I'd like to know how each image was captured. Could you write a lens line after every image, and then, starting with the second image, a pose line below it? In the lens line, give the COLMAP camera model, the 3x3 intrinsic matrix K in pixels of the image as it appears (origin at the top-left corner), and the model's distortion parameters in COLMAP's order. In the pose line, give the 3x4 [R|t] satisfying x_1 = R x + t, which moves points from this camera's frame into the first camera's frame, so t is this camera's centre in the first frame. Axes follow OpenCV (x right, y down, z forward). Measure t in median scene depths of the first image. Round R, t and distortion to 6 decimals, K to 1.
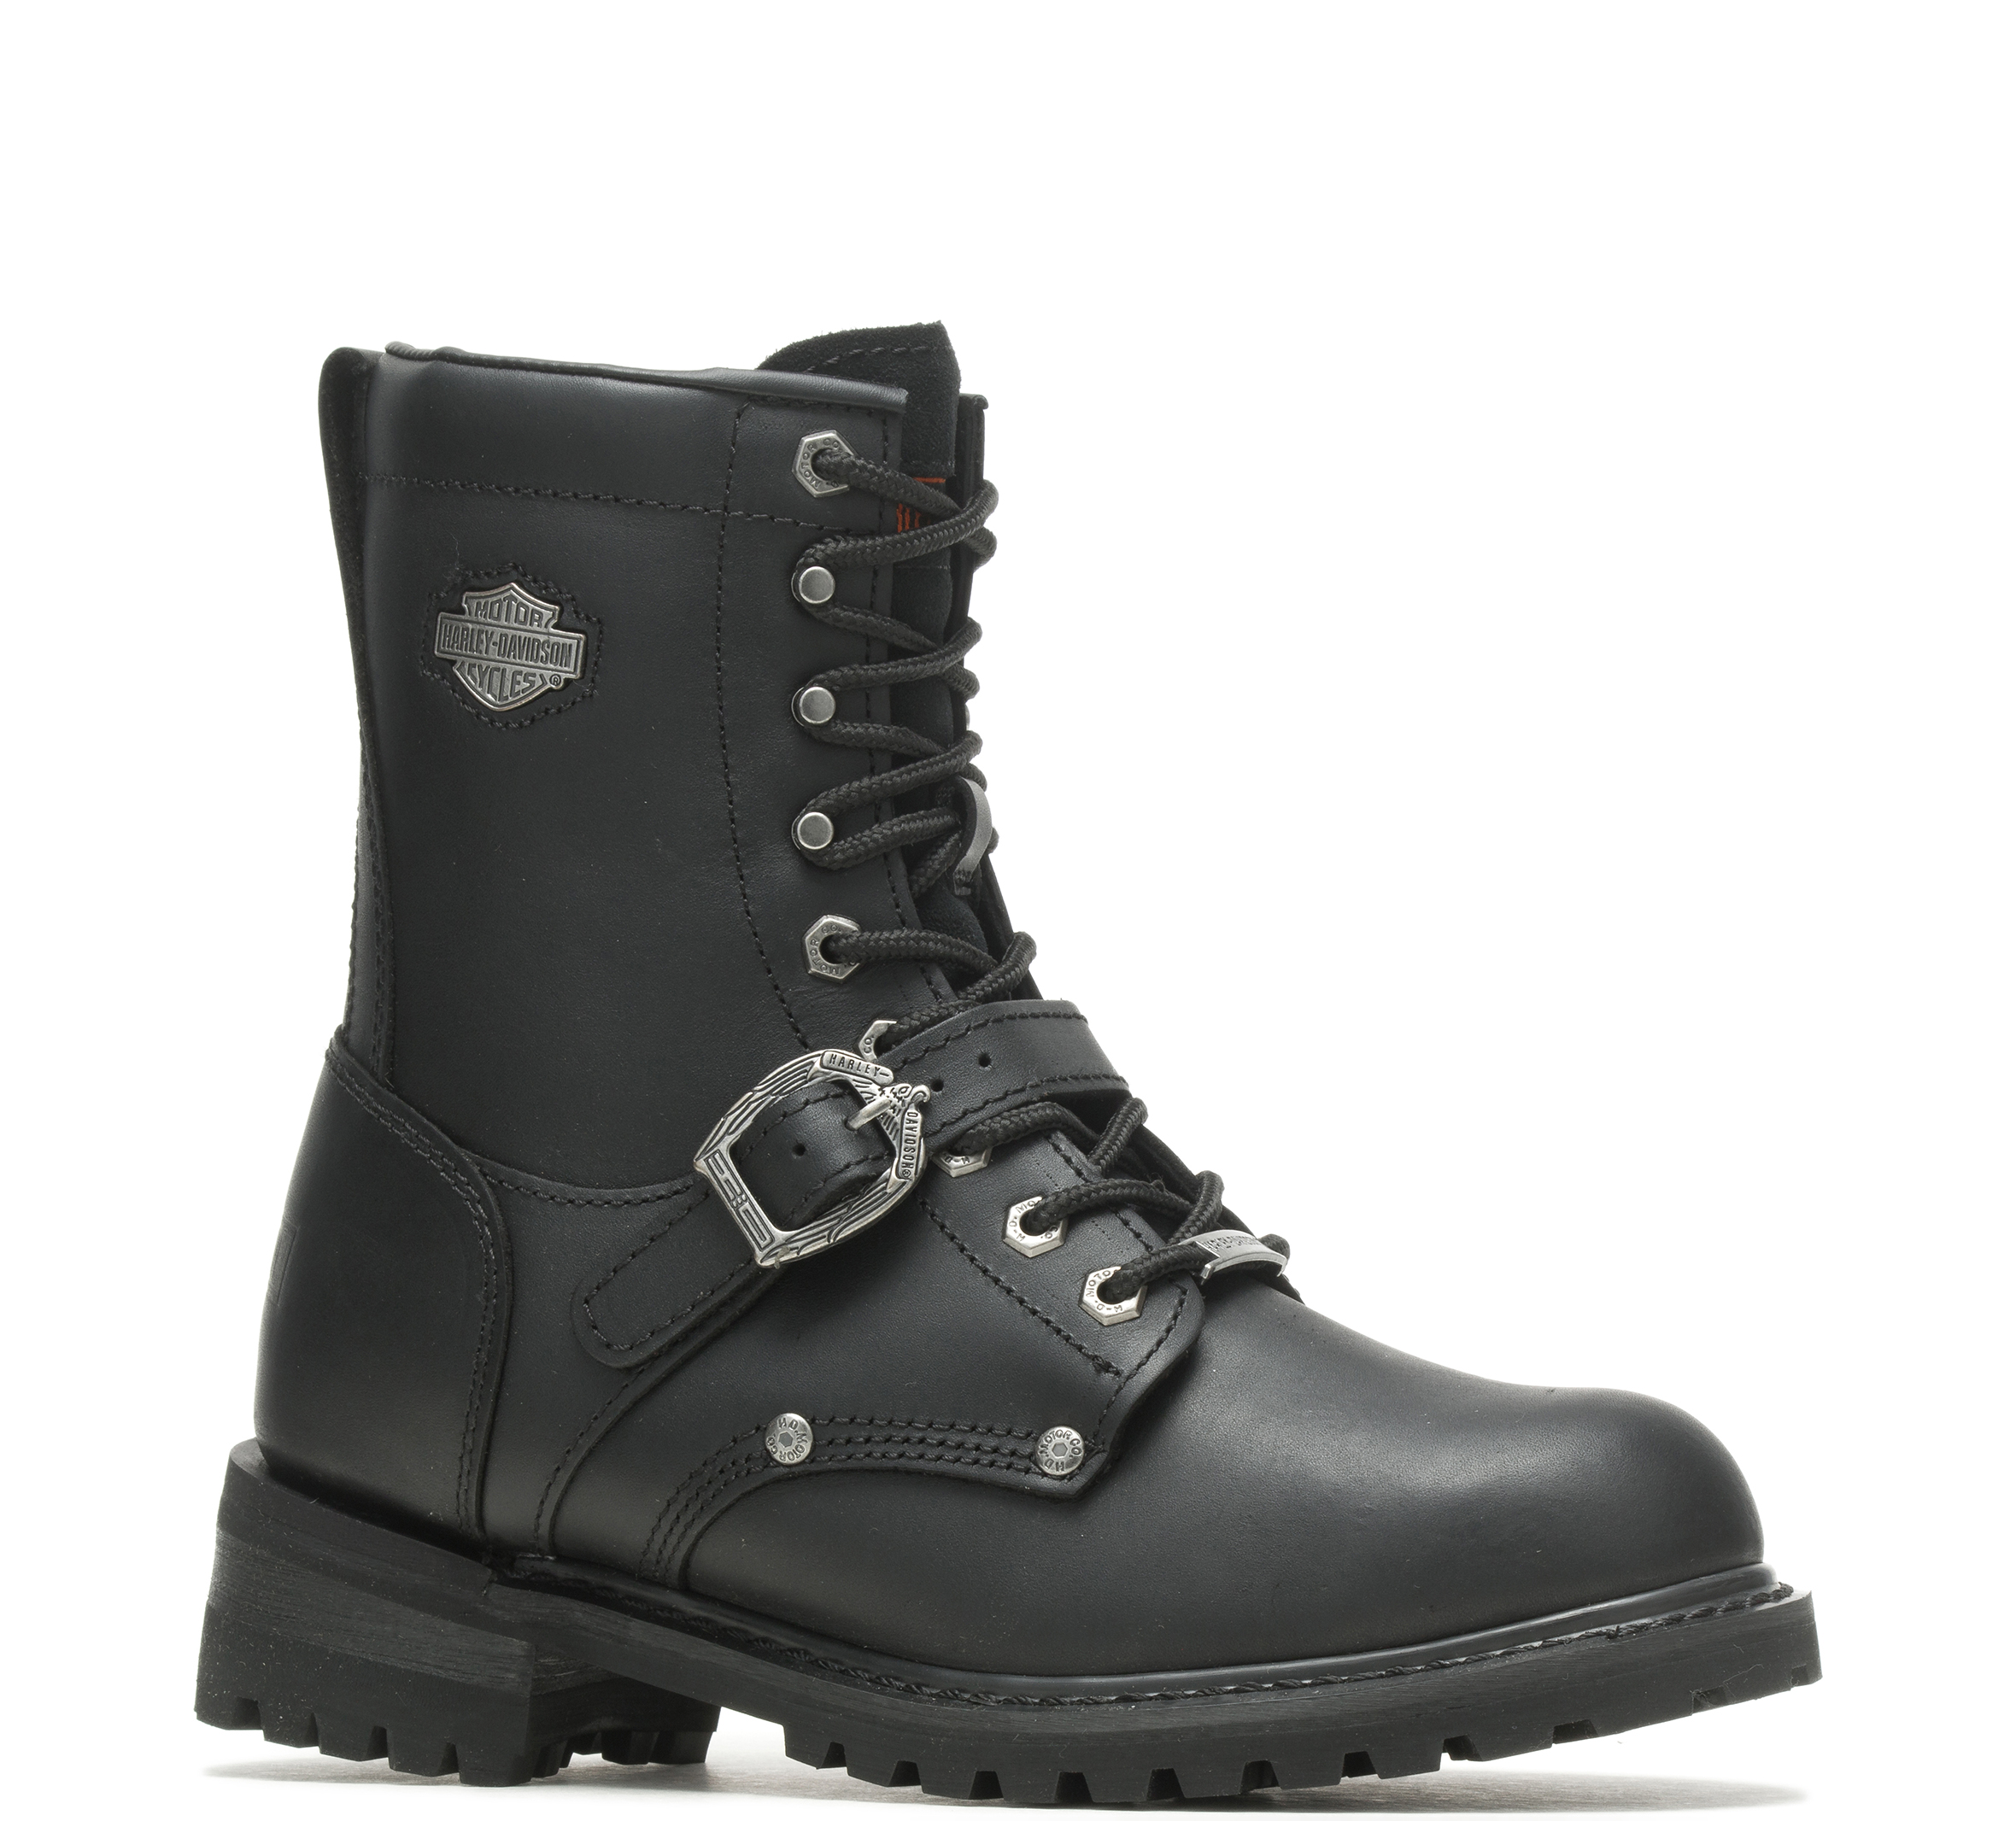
lens RADIAL K [[7544.5, 0, 1008.0], [0, 7544.5, 910.5], [0, 0, 1]] dist [-0.018886, 0.752203]
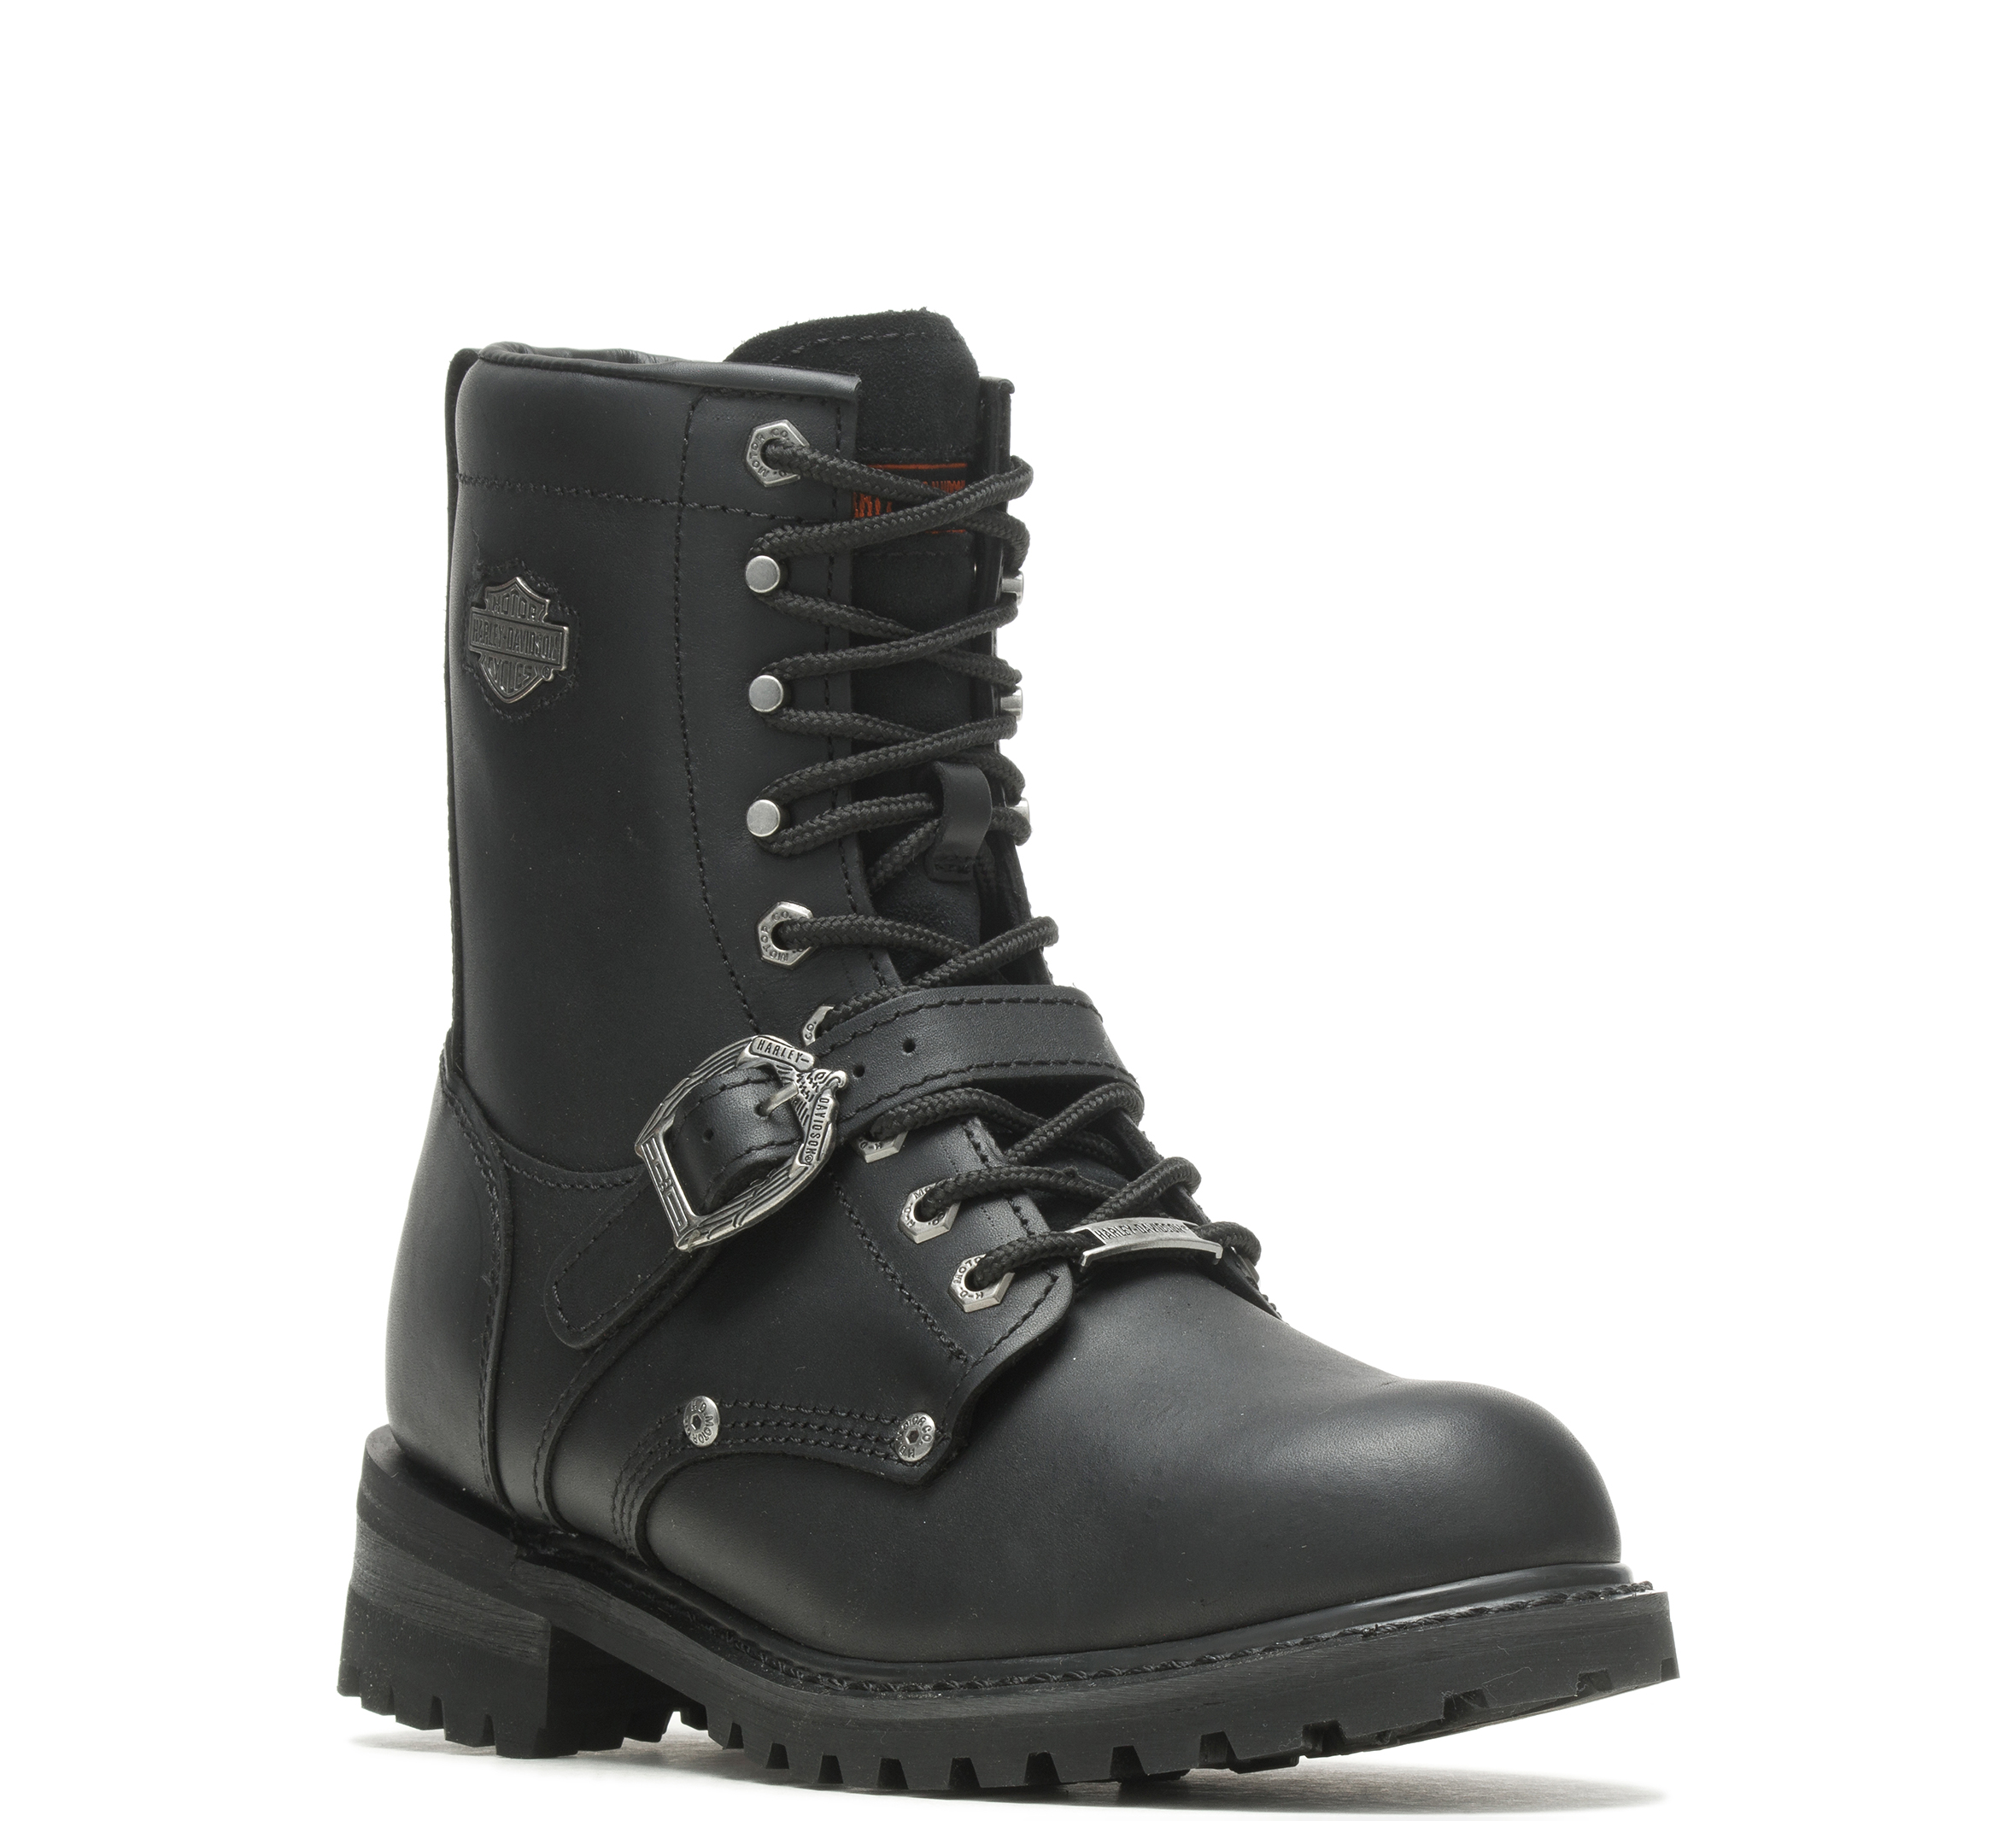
lens RADIAL K [[7544.5, 0, 1008.0], [0, 7544.5, 910.5], [0, 0, 1]] dist [-0.018886, 0.752203]
pose [[0.959636, -0.006119, -0.281179, 0.290462], [0.007851, 0.999957, 0.005035, -0.003084], [0.281135, -0.007039, 0.959642, 0.042431]]
